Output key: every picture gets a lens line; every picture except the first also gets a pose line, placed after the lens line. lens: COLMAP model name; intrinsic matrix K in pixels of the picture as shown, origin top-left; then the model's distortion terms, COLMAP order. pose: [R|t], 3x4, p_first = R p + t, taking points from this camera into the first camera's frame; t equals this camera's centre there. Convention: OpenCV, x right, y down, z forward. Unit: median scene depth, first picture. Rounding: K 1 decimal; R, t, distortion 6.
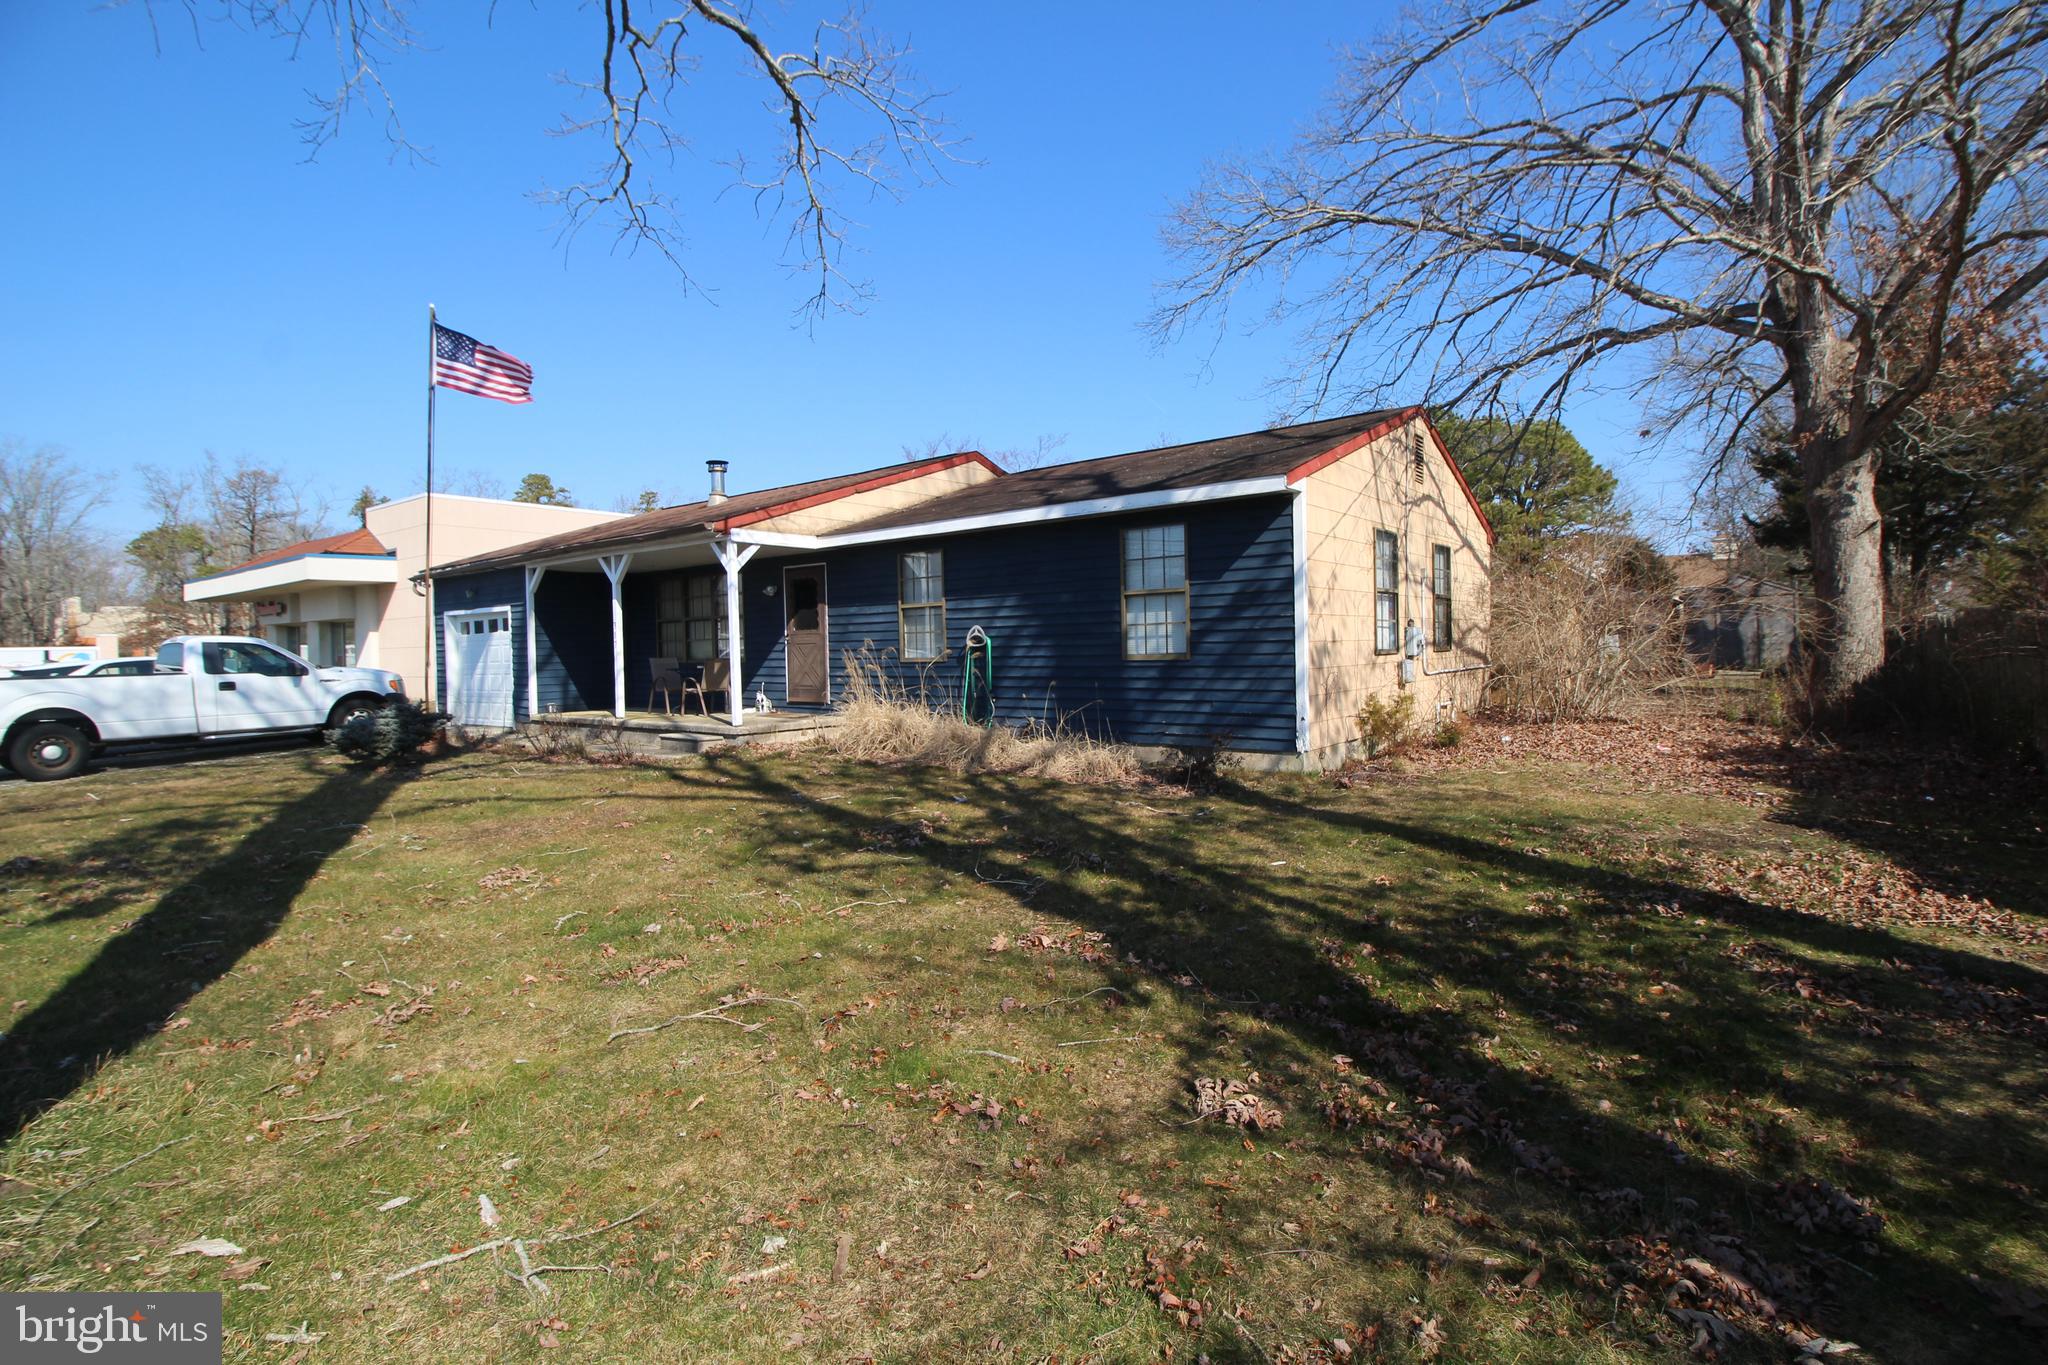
lens RADIAL K [[946.5, 0, 1035.8], [0, 946.5, 660.1], [0, 0, 1]] dist [-0.001497, -0.011994]
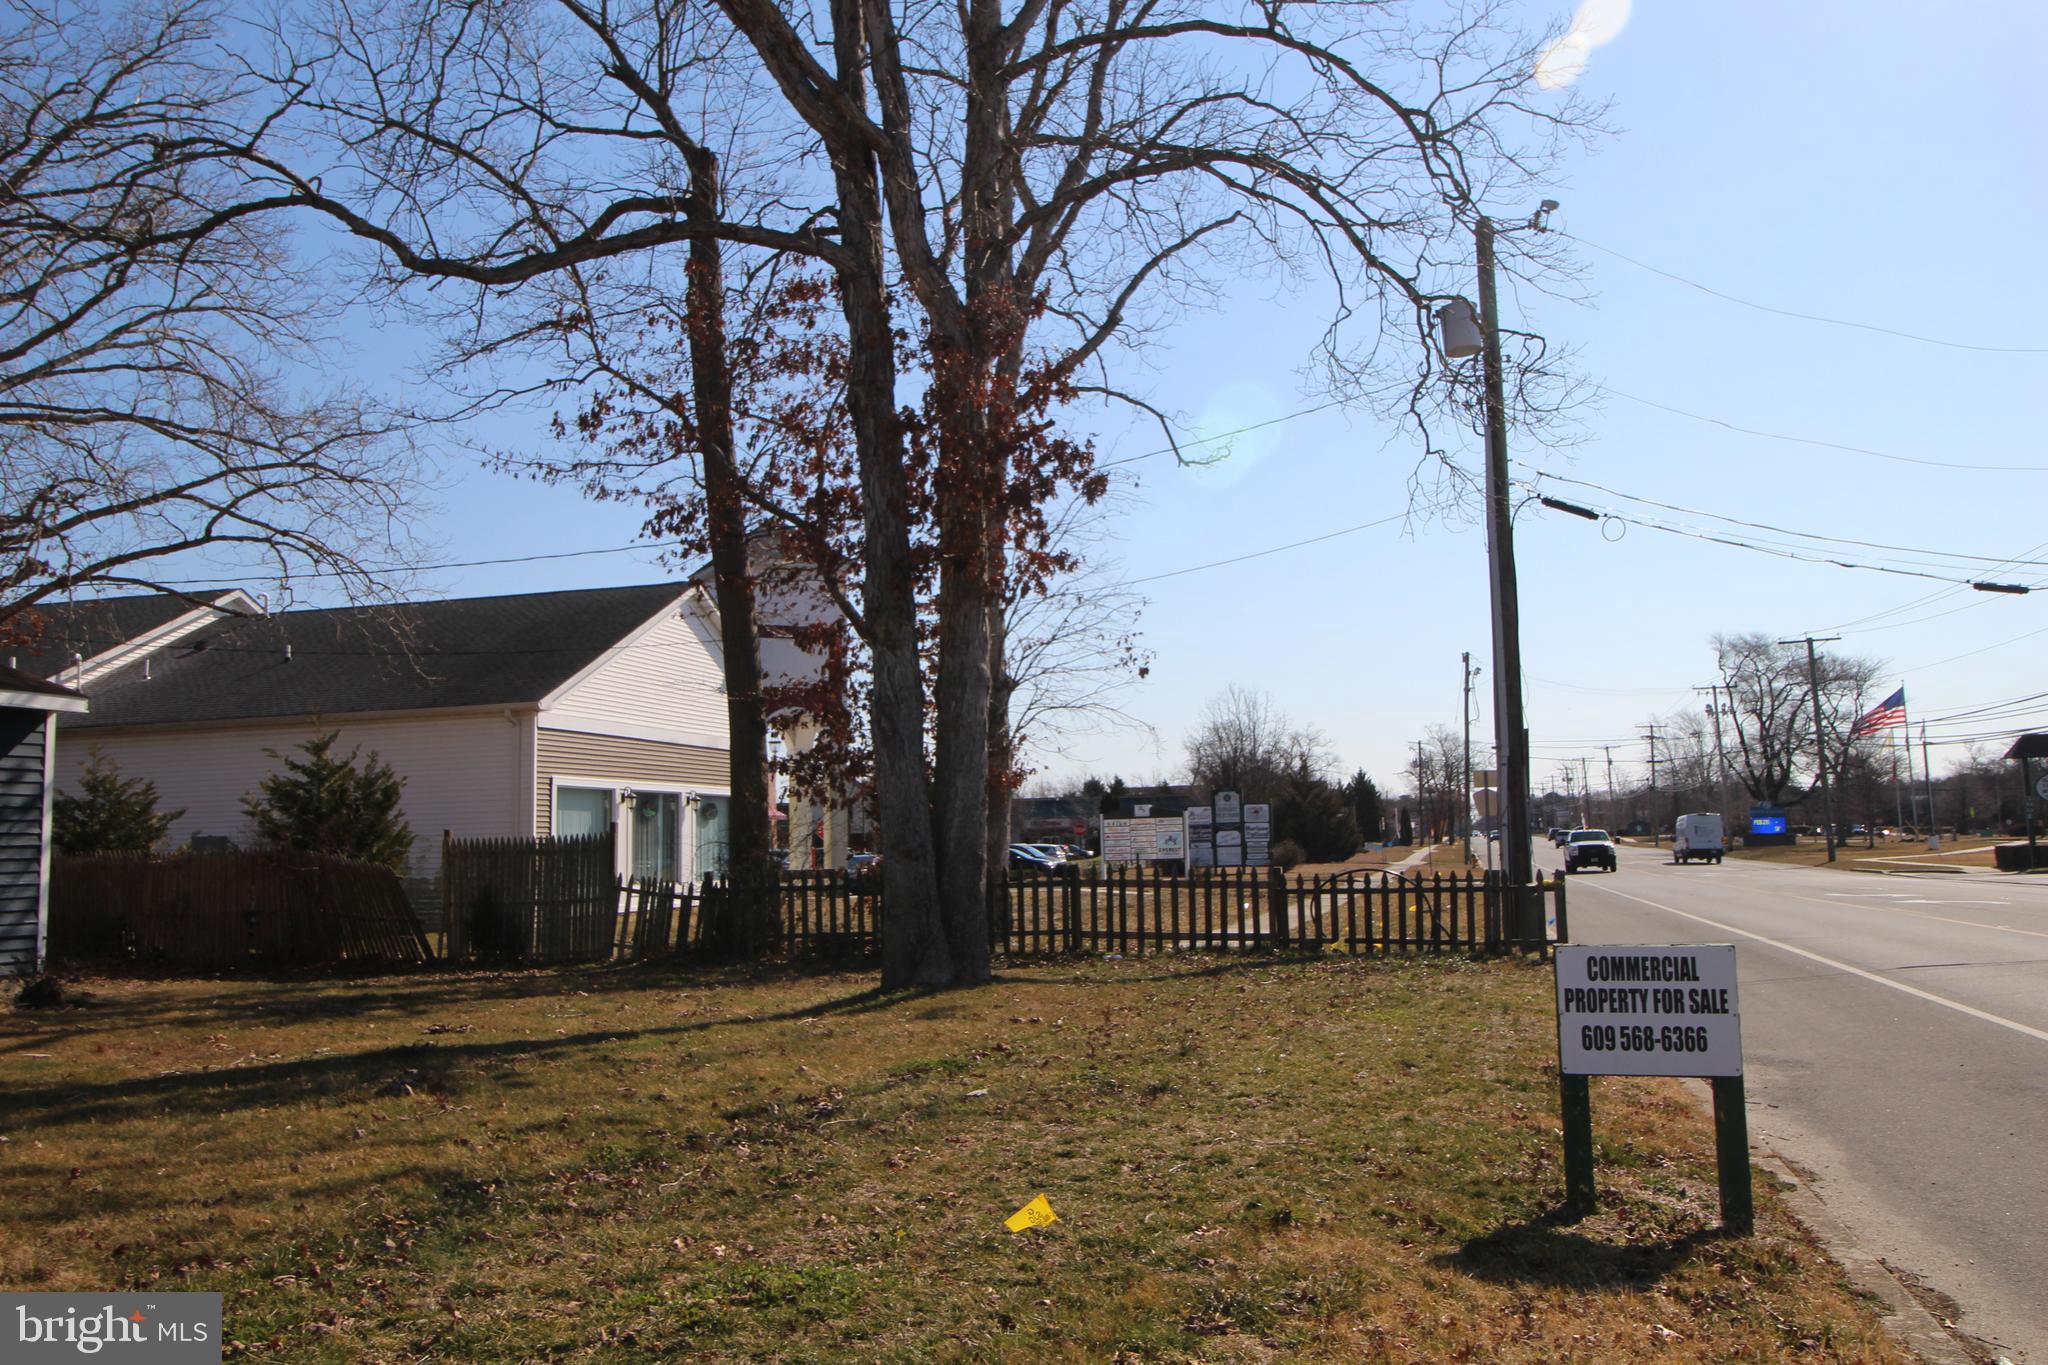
lens RADIAL K [[1608.4, 0, 1026.5], [0, 1608.4, 651.4], [0, 0, 1]] dist [0.019549, -0.016086]
pose [[-0.366282, 0.146909, 0.918834, -1.266081], [0.051204, 0.989144, -0.137739, 0.038002], [-0.929094, -0.003403, -0.369828, 0.494935]]
